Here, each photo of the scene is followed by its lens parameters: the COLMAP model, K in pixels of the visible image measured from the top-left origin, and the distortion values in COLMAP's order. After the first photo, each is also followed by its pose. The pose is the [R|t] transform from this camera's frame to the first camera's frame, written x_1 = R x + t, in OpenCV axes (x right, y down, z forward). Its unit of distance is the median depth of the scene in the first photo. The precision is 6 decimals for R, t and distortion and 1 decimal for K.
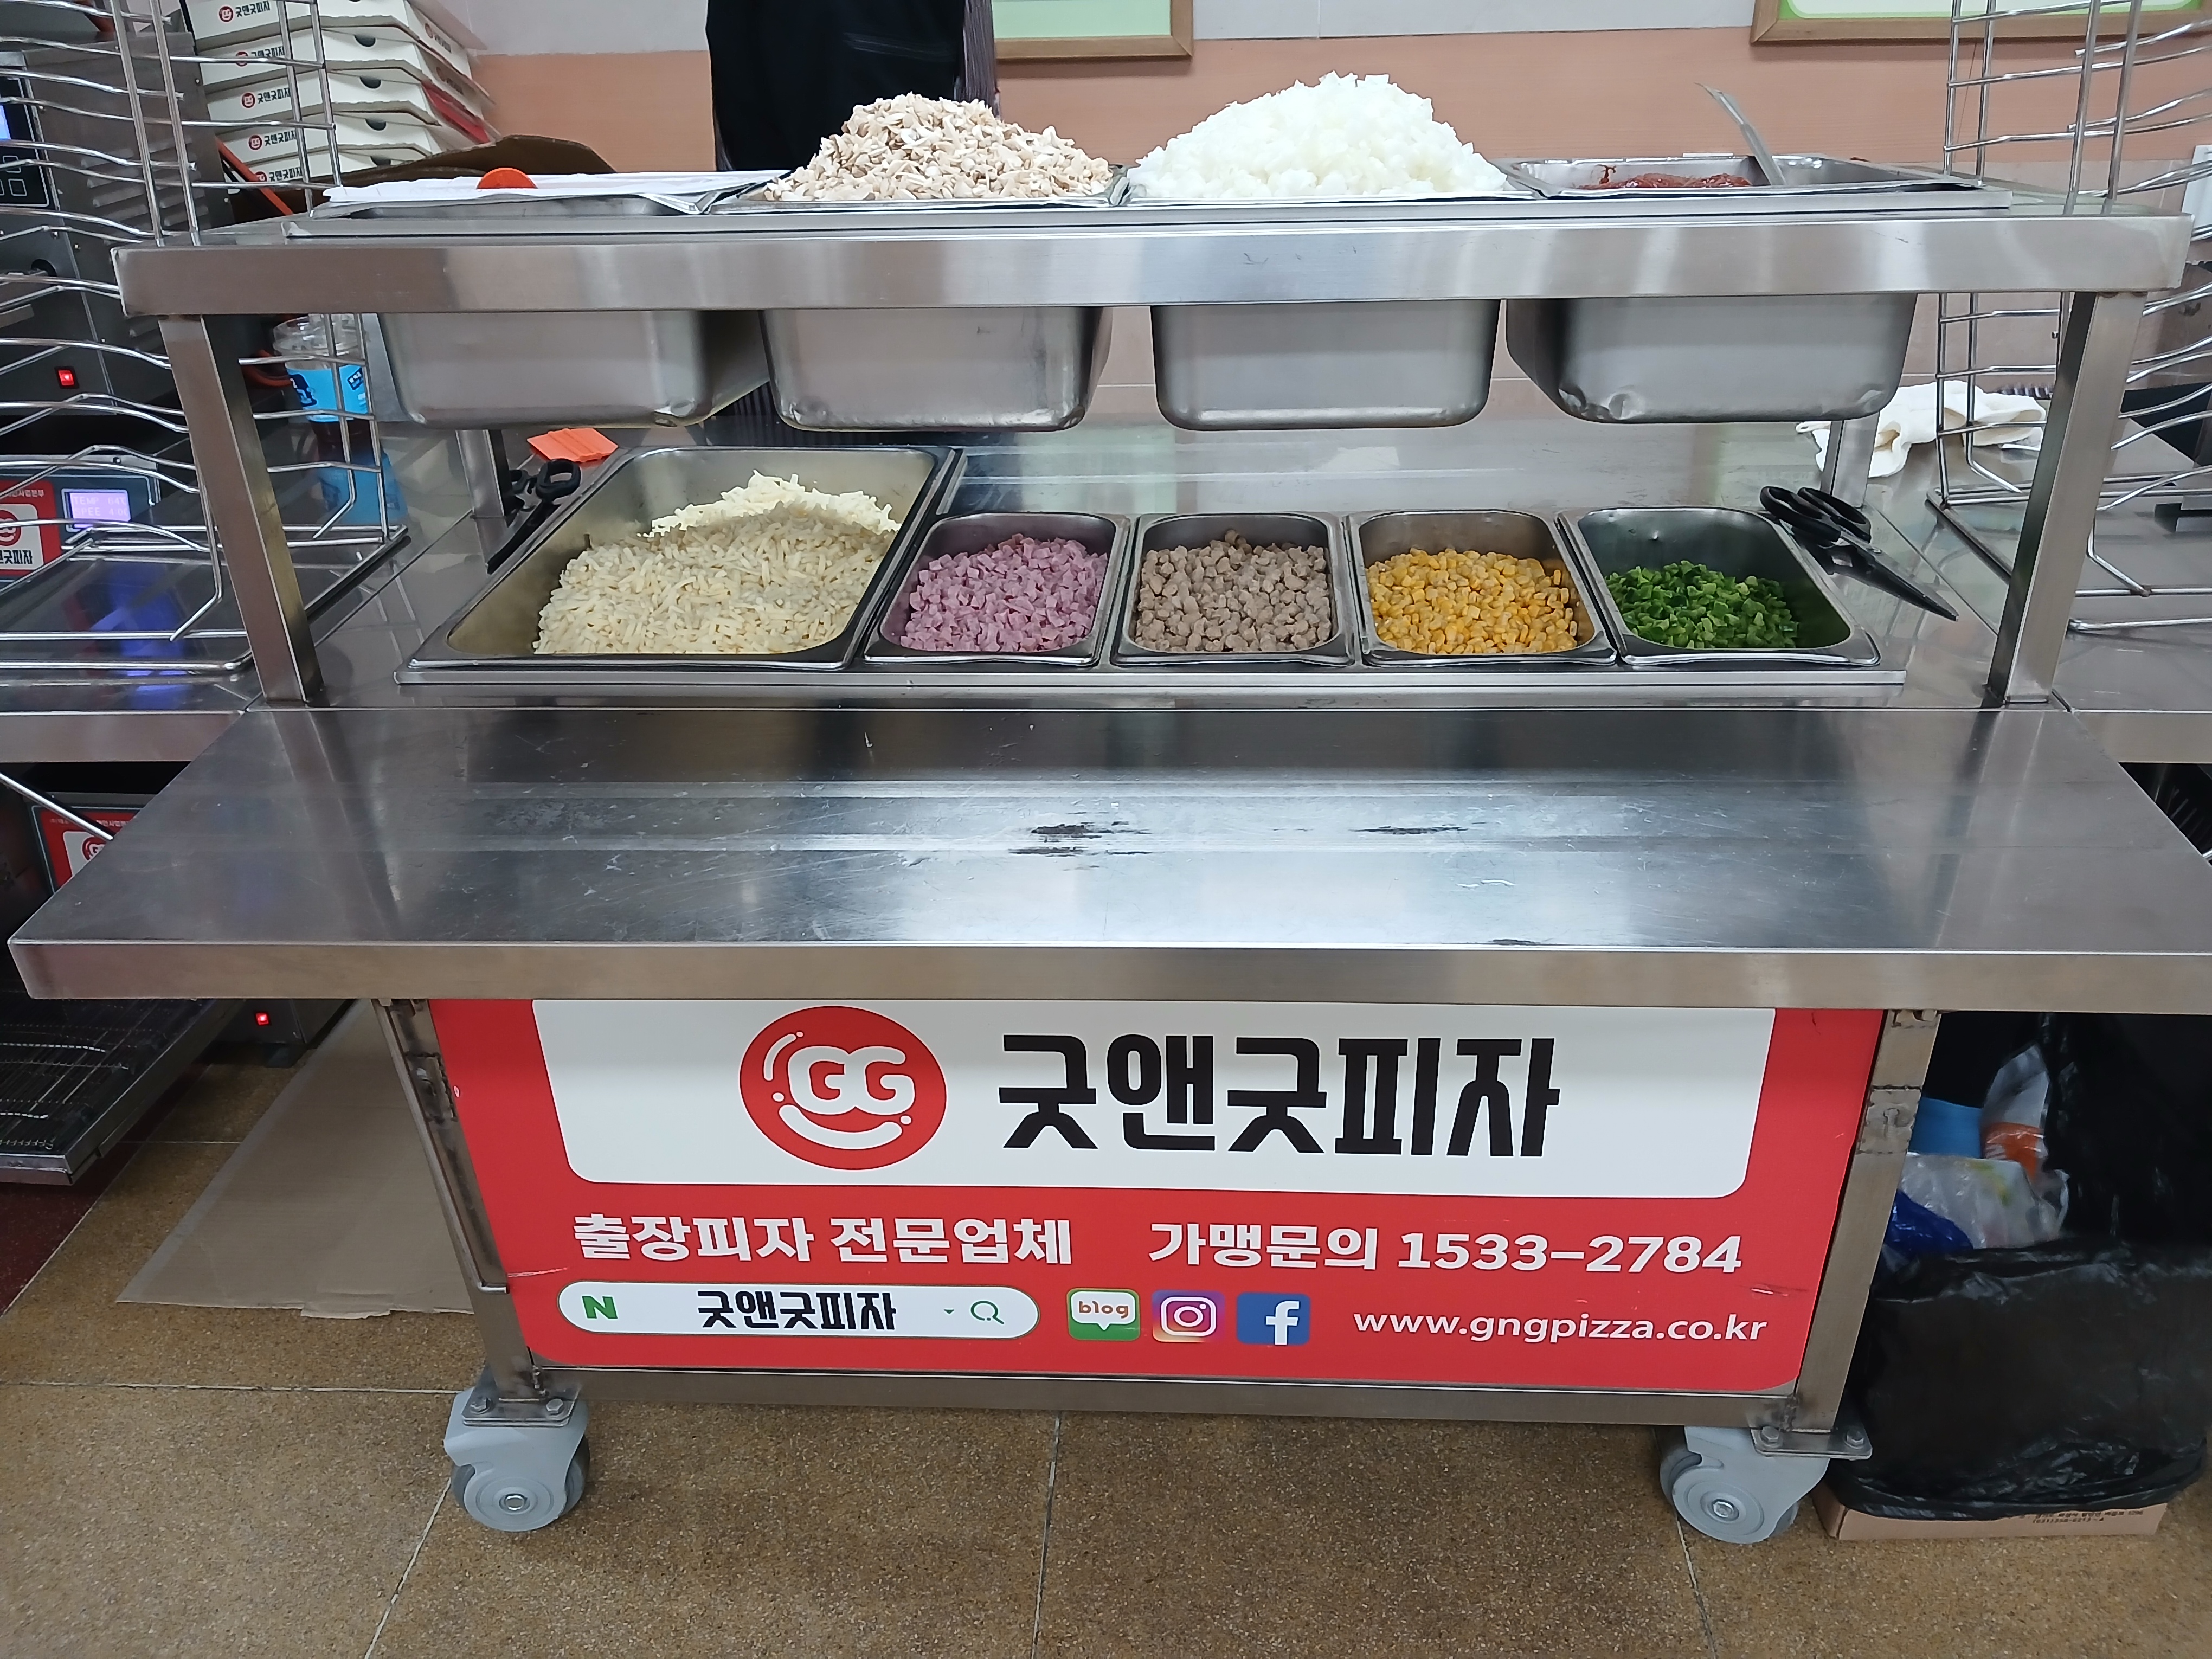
lens RADIAL K [[1791.8, 0, 1111.2], [0, 1791.8, 869.1], [0, 0, 1]] dist [0.002180, -0.010286]
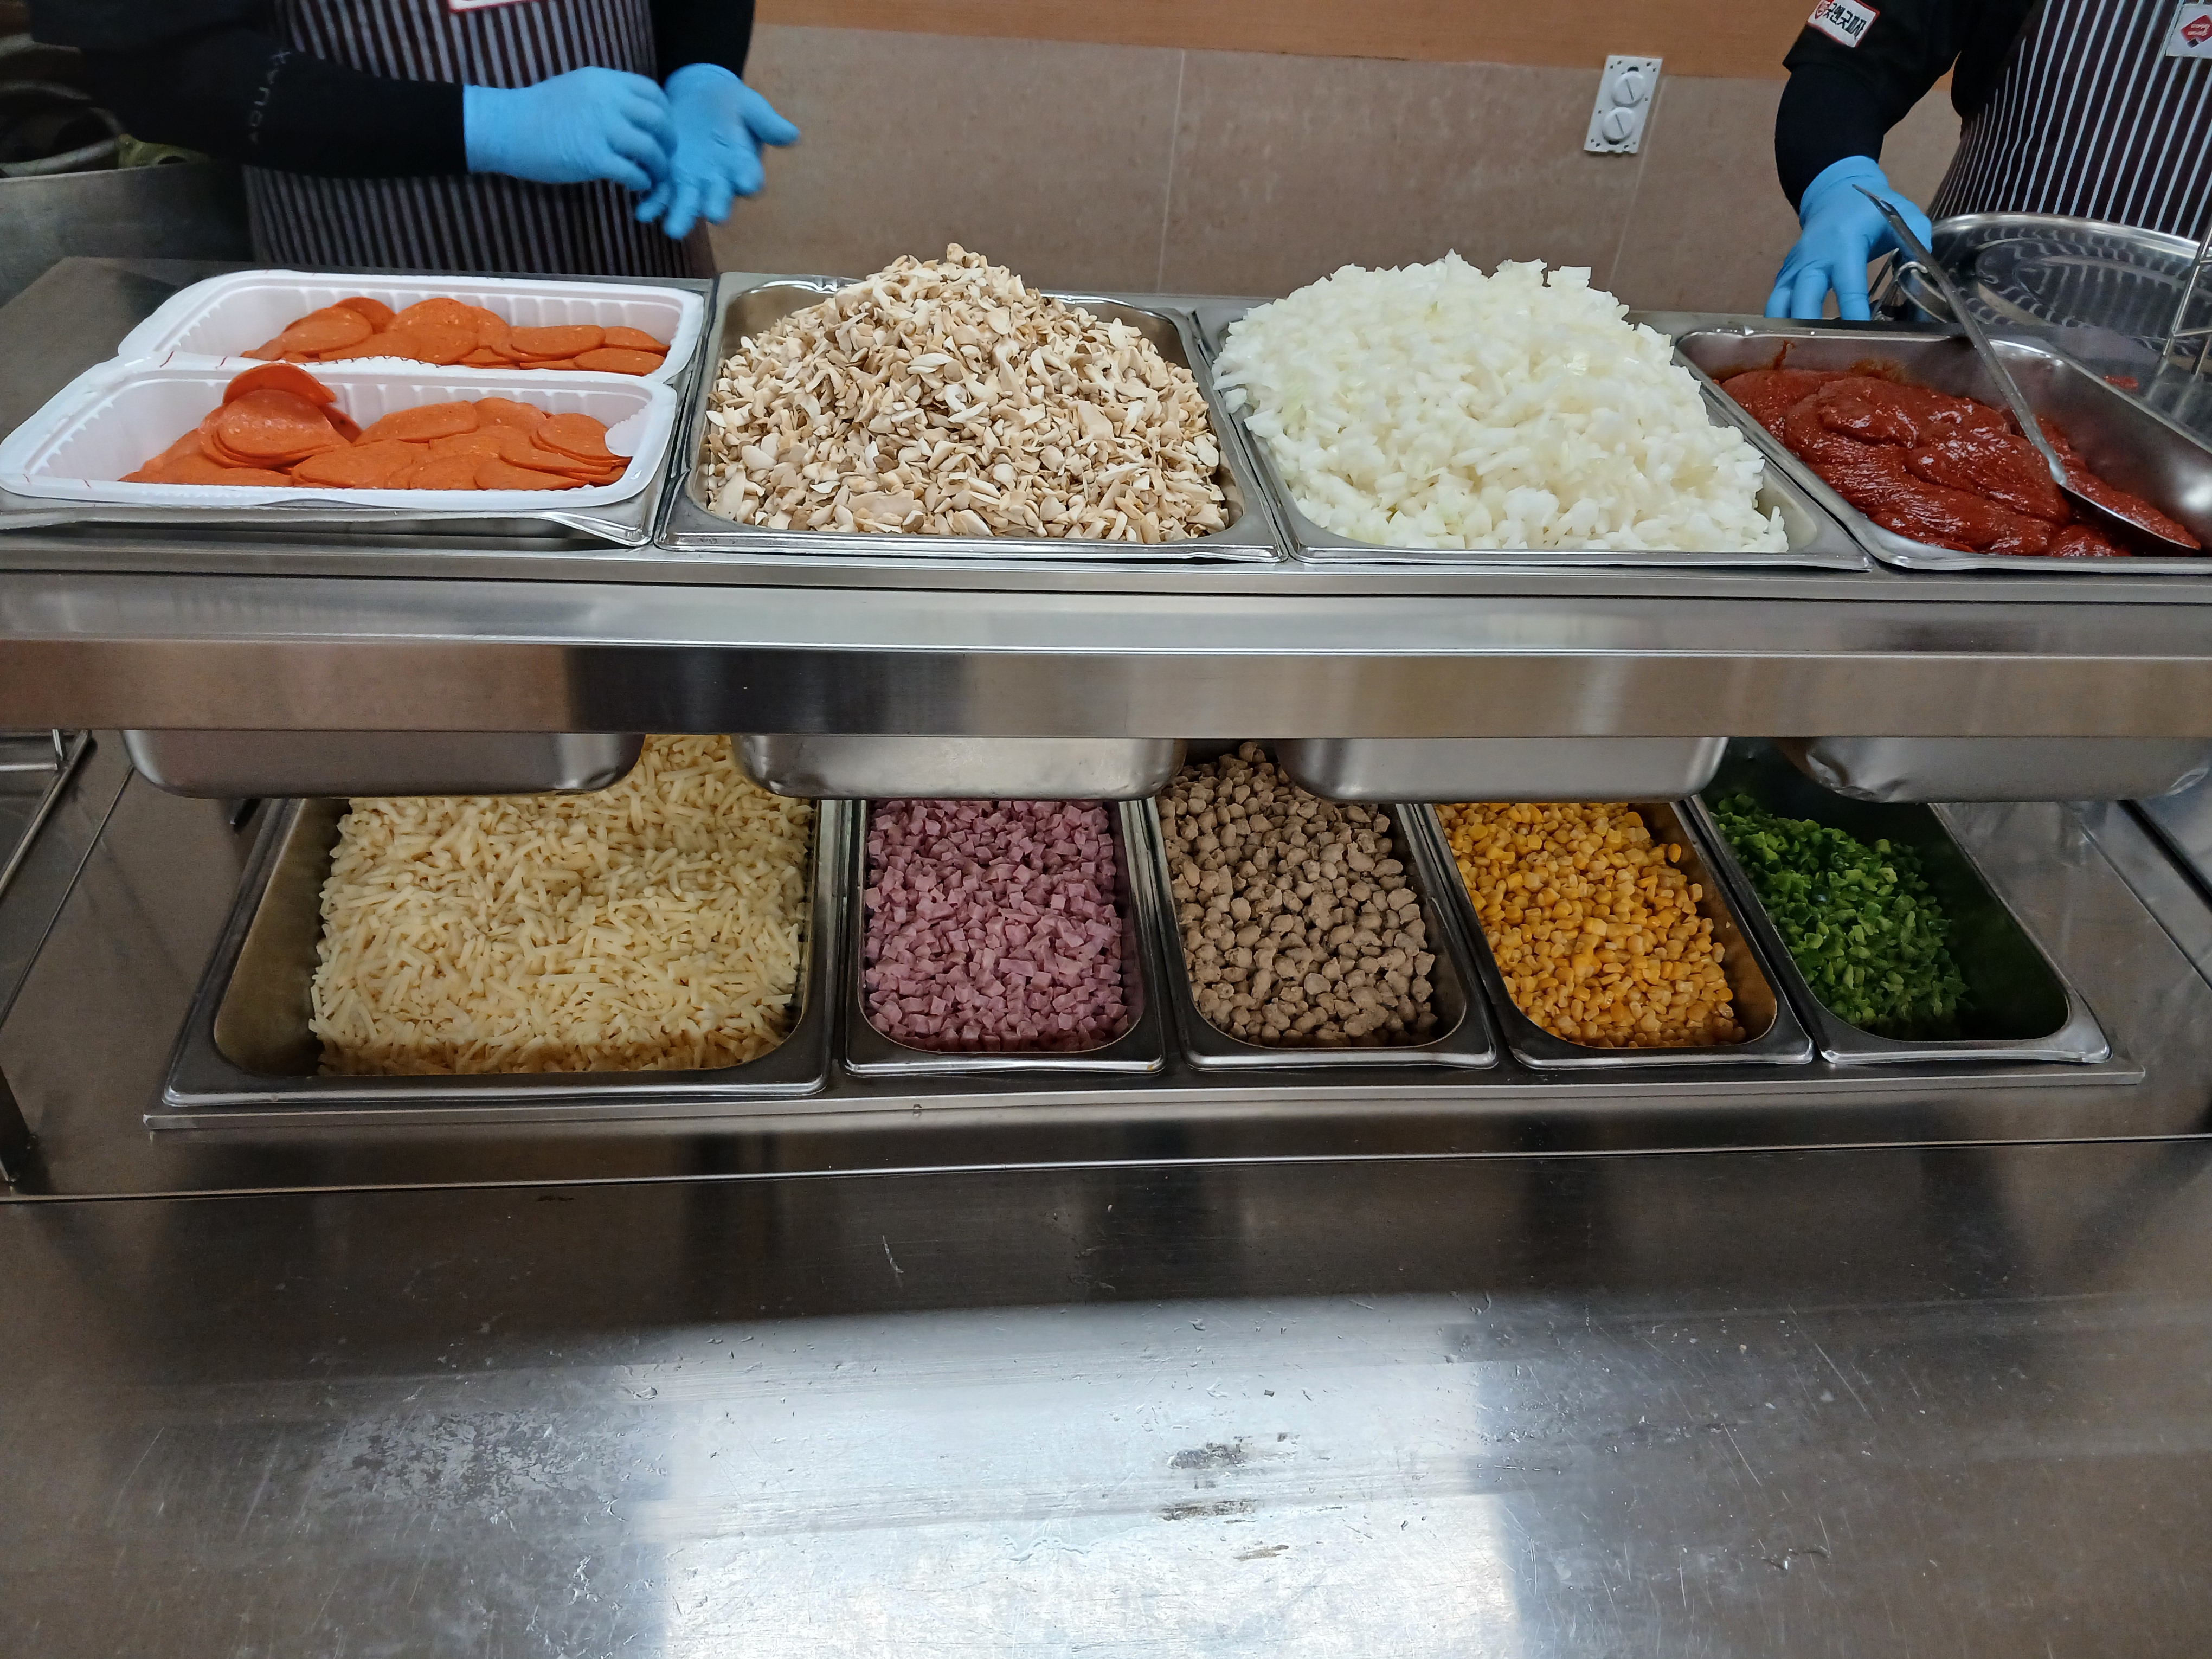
lens RADIAL K [[1791.8, 0, 1146.7], [0, 1791.8, 932.7], [0, 0, 1]] dist [0.002180, -0.010286]
pose [[0.981457, -0.023649, 0.190218, -0.143382], [-0.008360, 0.986135, 0.165733, -0.269048], [-0.191500, -0.164250, 0.967652, 0.267266]]
